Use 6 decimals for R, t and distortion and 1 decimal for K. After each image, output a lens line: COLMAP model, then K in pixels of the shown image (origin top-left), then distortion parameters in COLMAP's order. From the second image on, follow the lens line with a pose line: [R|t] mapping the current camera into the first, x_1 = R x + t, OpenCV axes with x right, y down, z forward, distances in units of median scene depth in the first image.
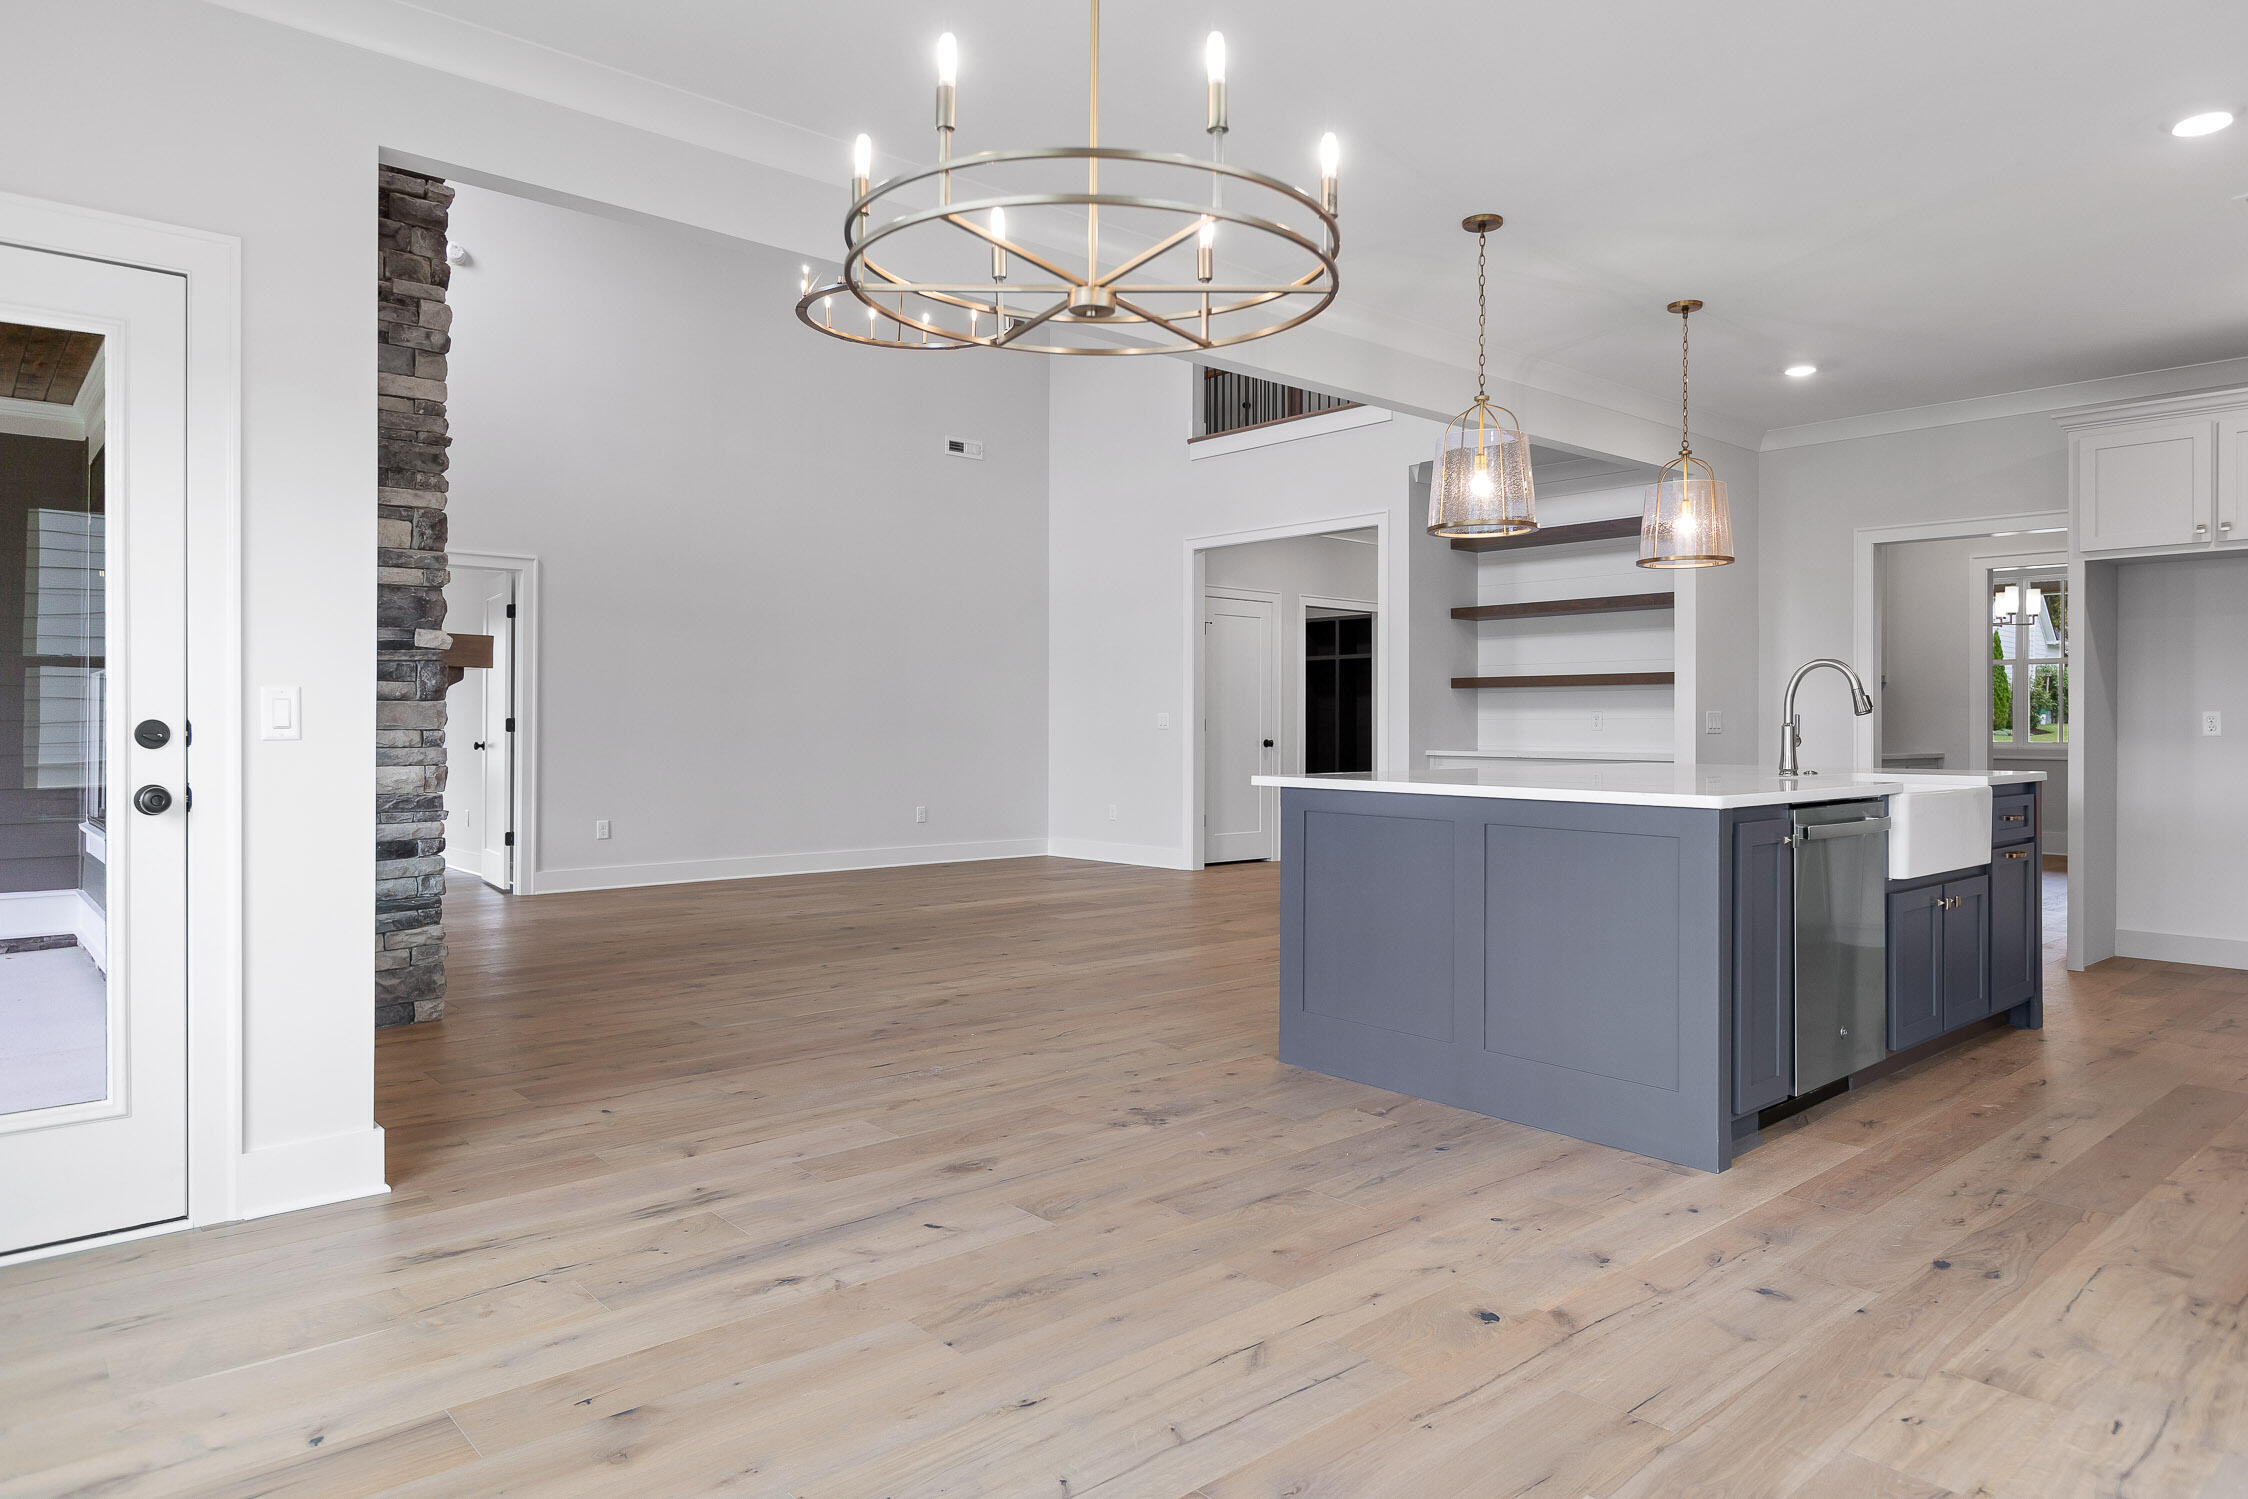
lens RADIAL K [[1390.9, 0, 1121.3], [0, 1390.9, 721.3], [0, 0, 1]] dist [-0.001983, -0.003220]
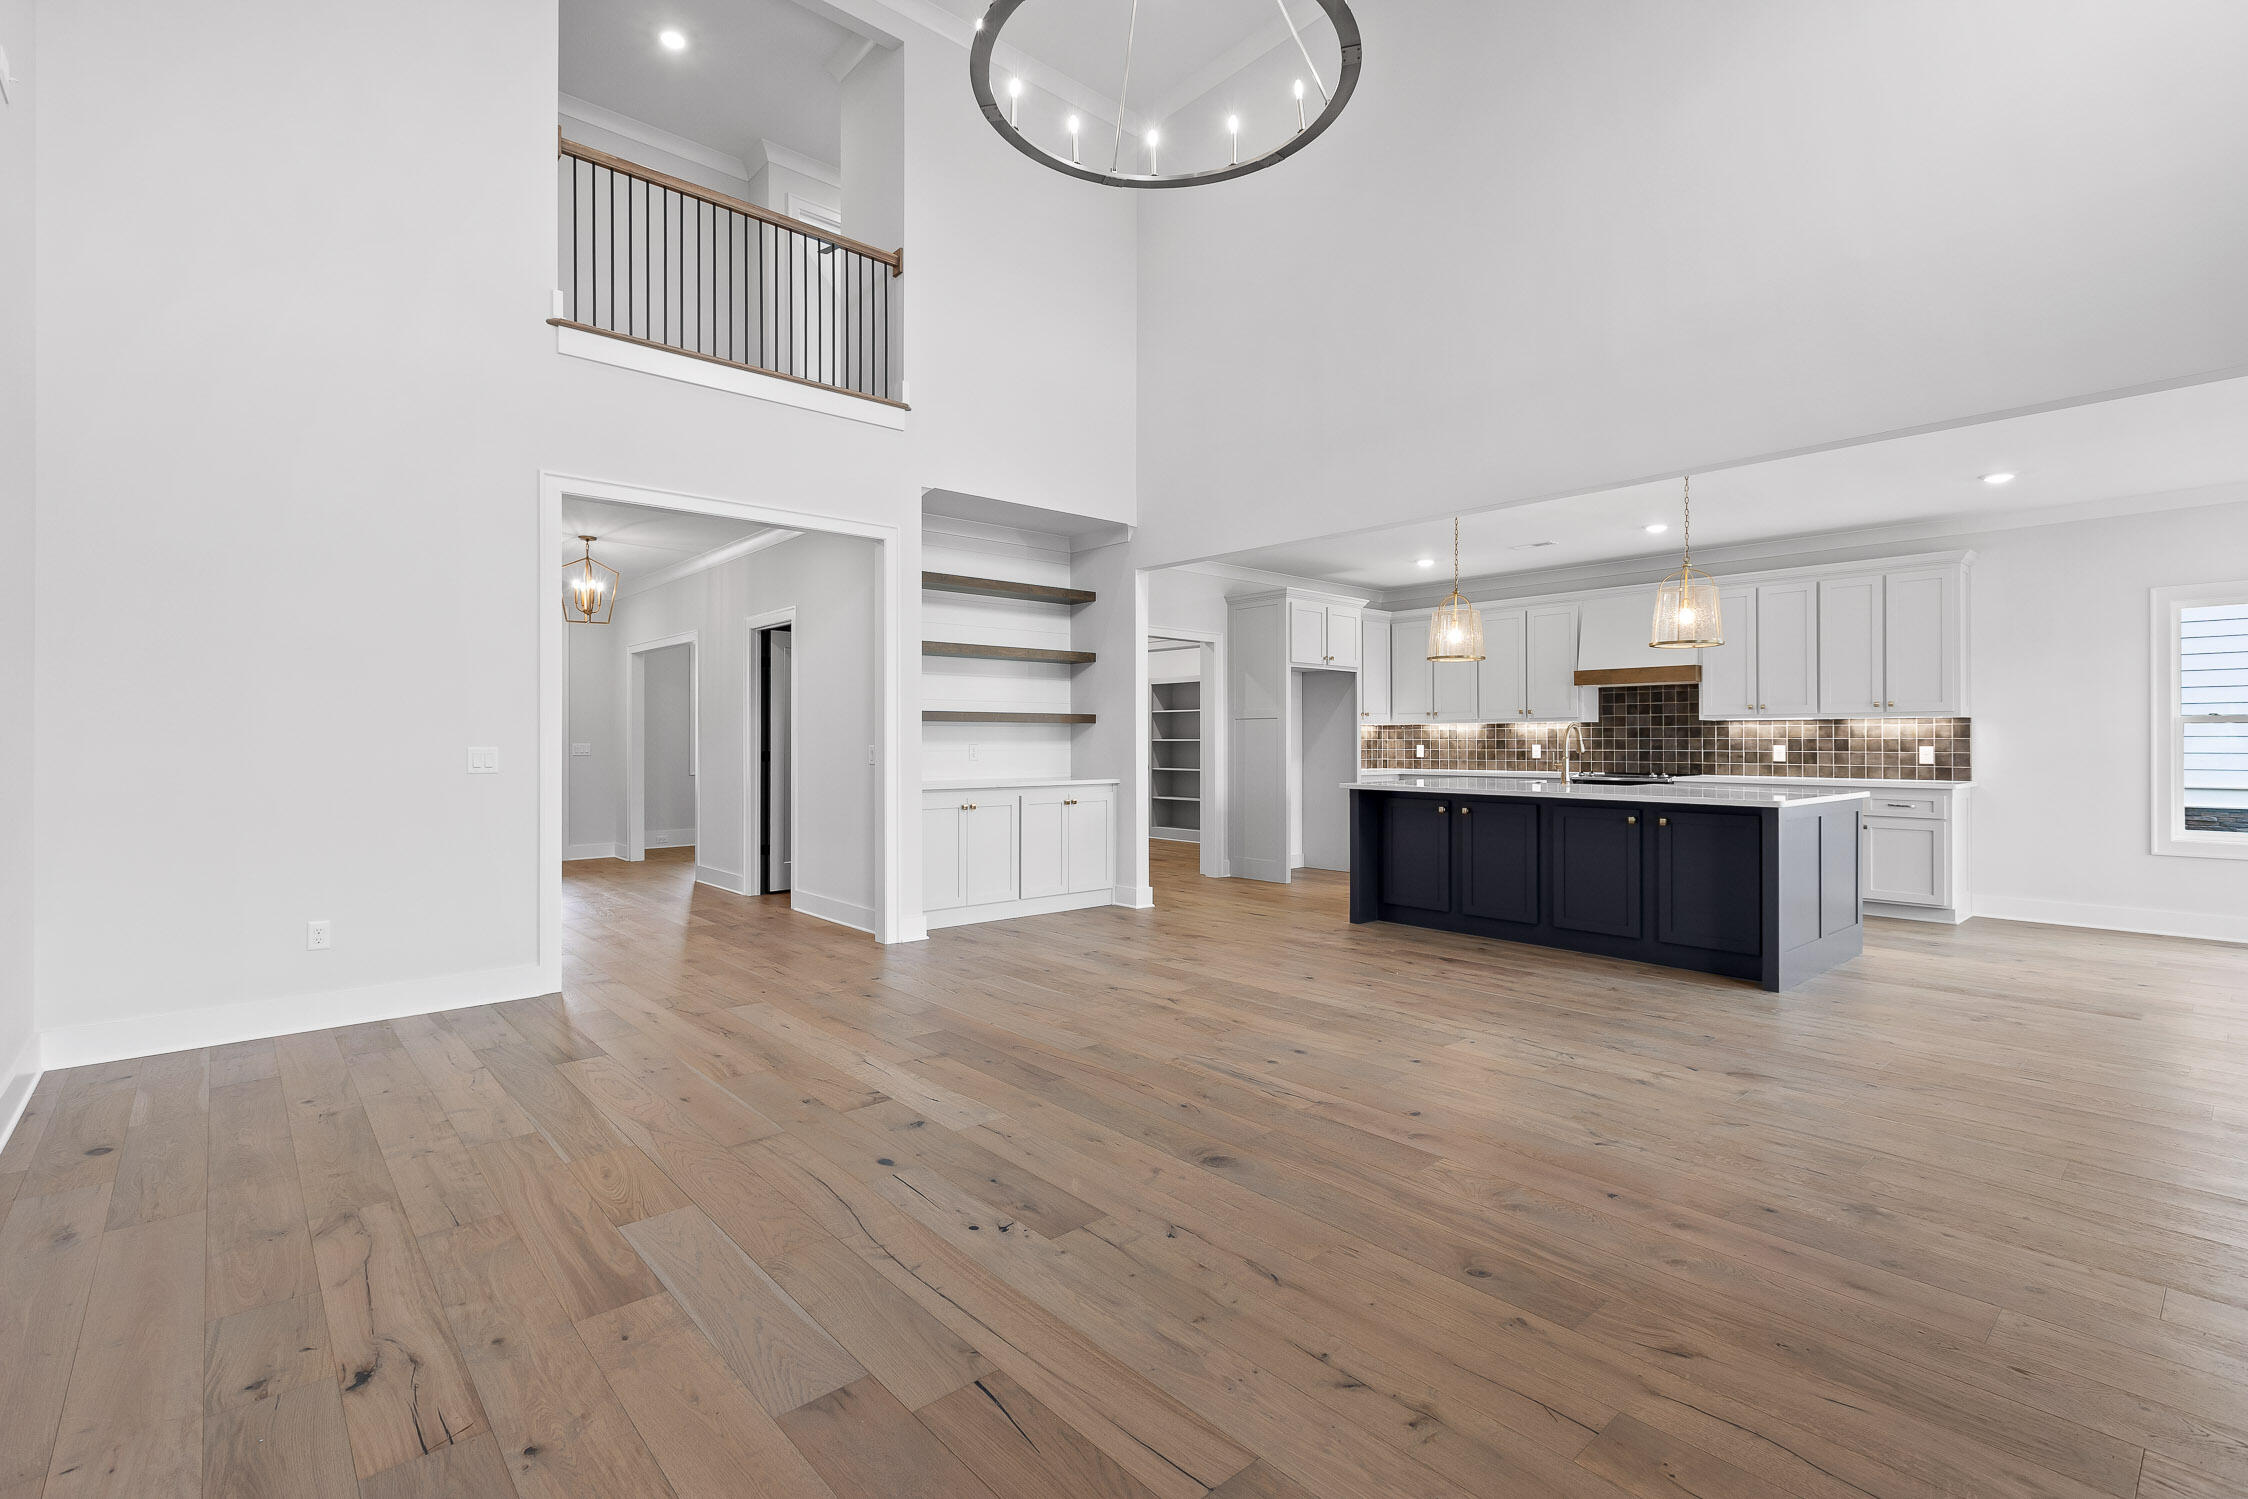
lens RADIAL K [[1021.6, 0, 1122.5], [0, 1021.6, 741.7], [0, 0, 1]] dist [-0.002870, 0.001061]
pose [[-0.003557, -0.003669, 0.999987, -0.636016], [-0.002744, 0.999990, 0.003659, -0.016102], [-0.999990, -0.002731, -0.003567, 1.116831]]
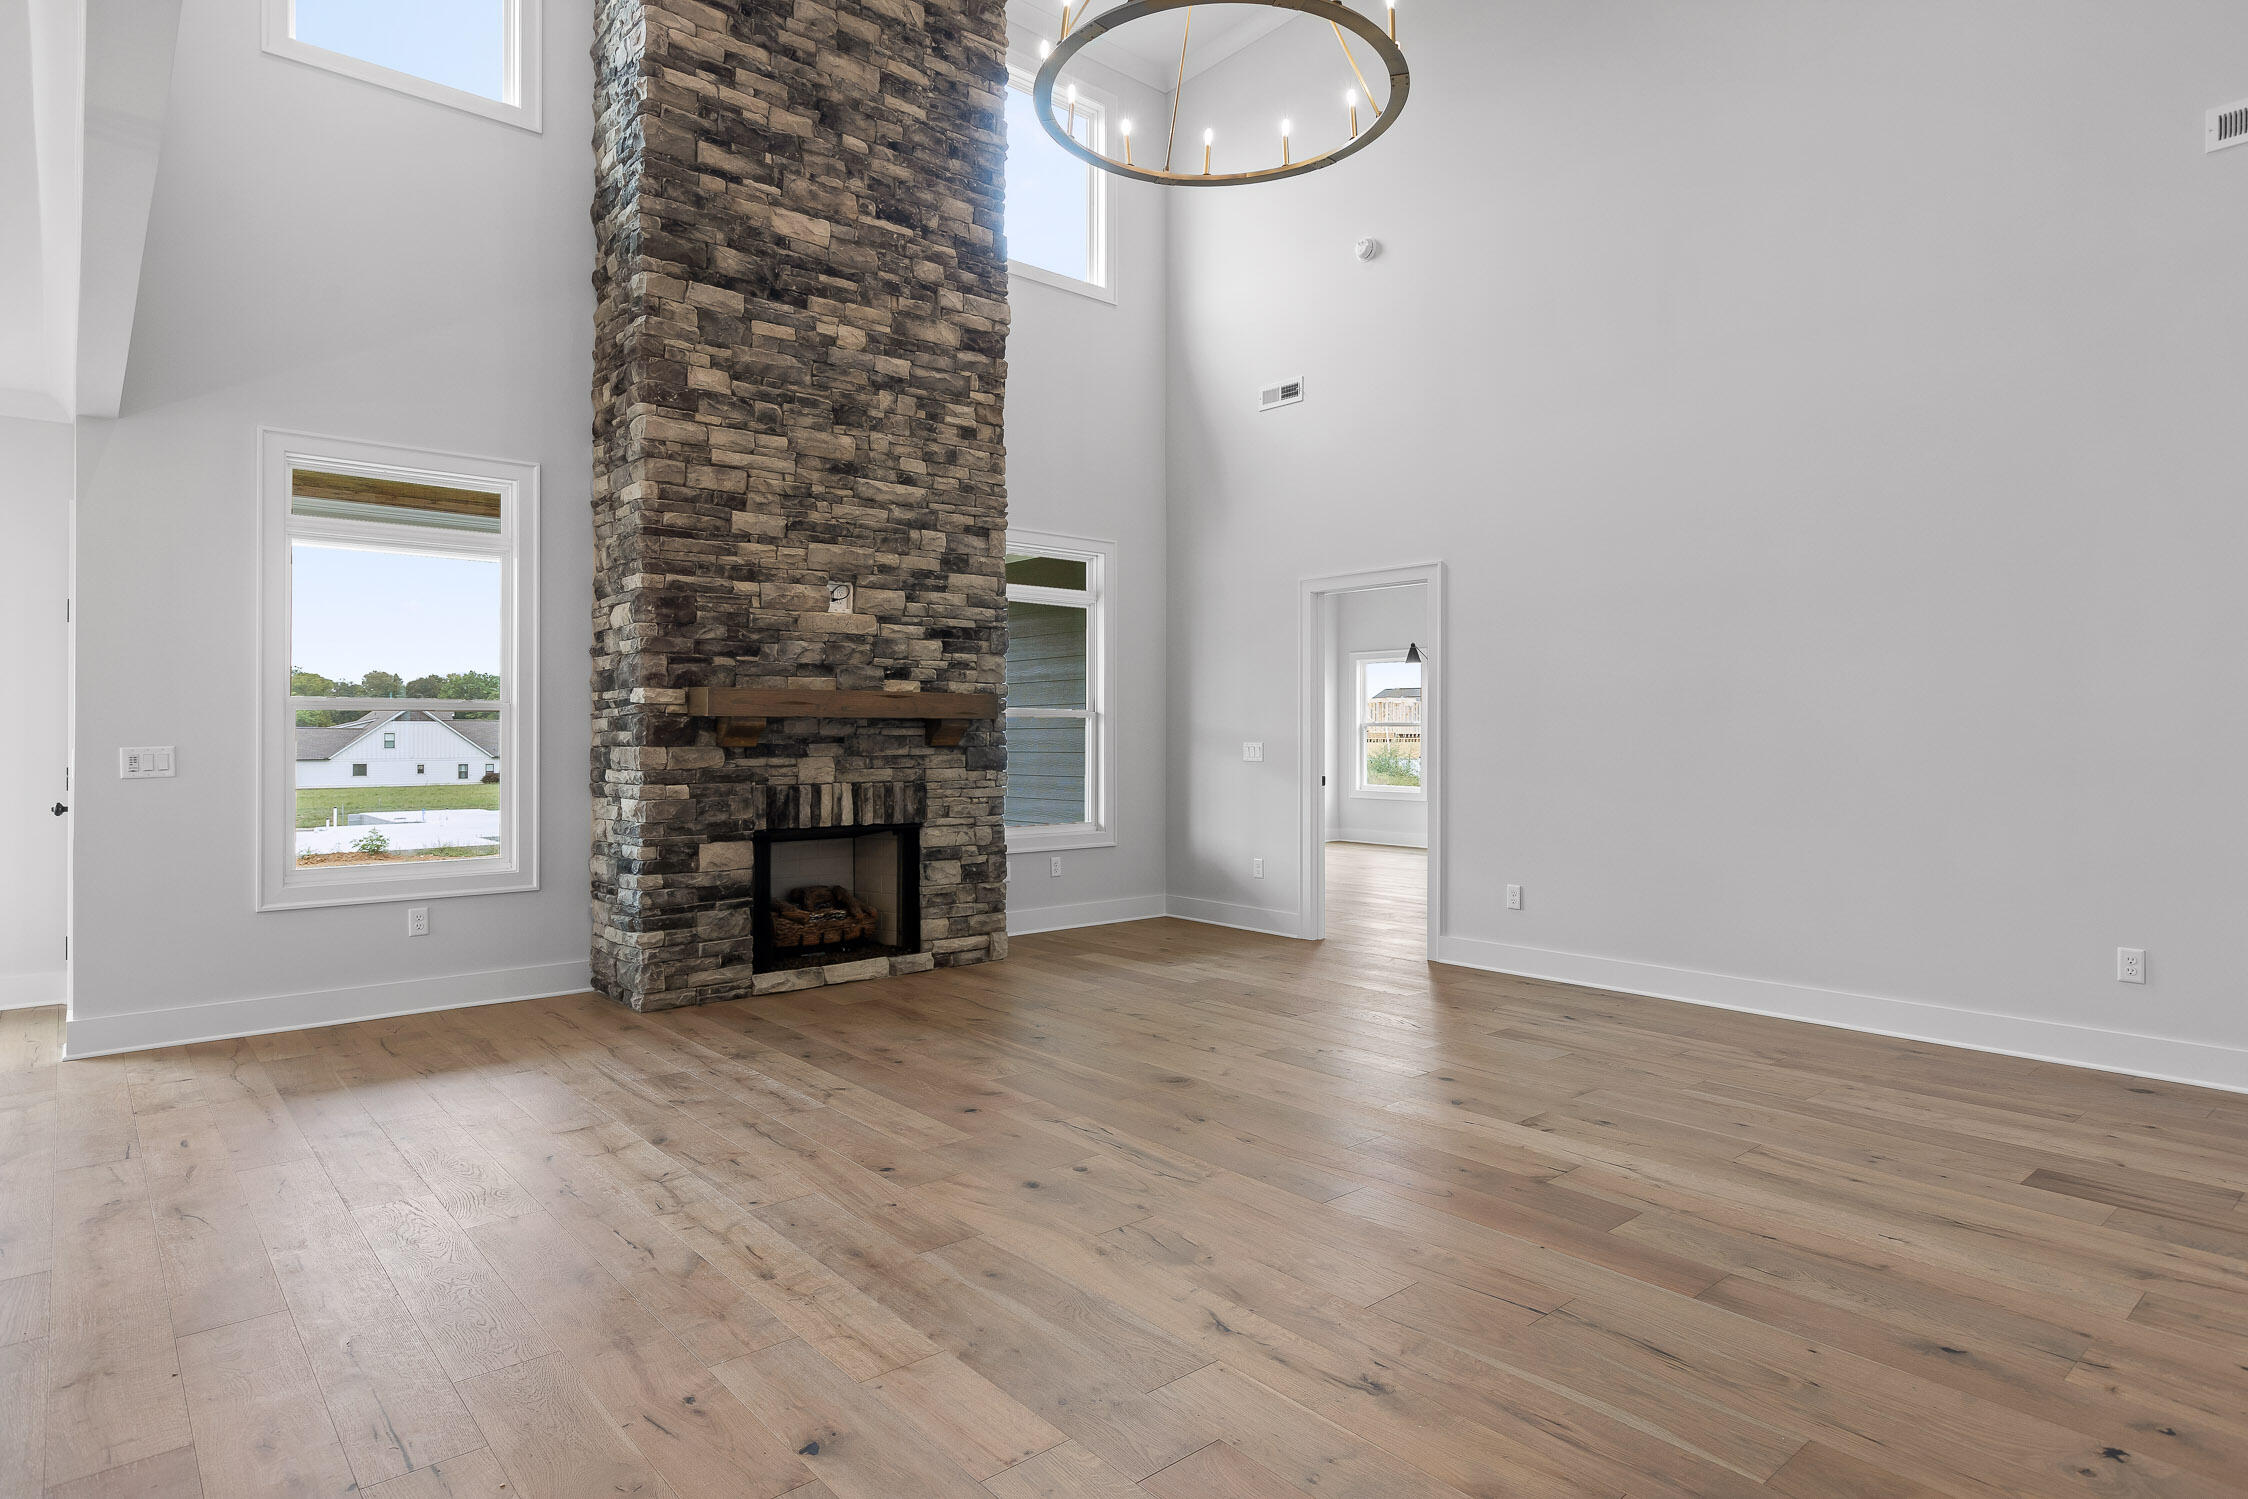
lens RADIAL K [[1230.4, 0, 1127.9], [0, 1230.4, 725.7], [0, 0, 1]] dist [0.000520, -0.000931]
pose [[-0.007192, -0.009450, -0.999929, 0.420335], [0.002944, 0.999951, -0.009471, -0.015021], [0.999970, -0.003012, -0.007164, 1.055697]]
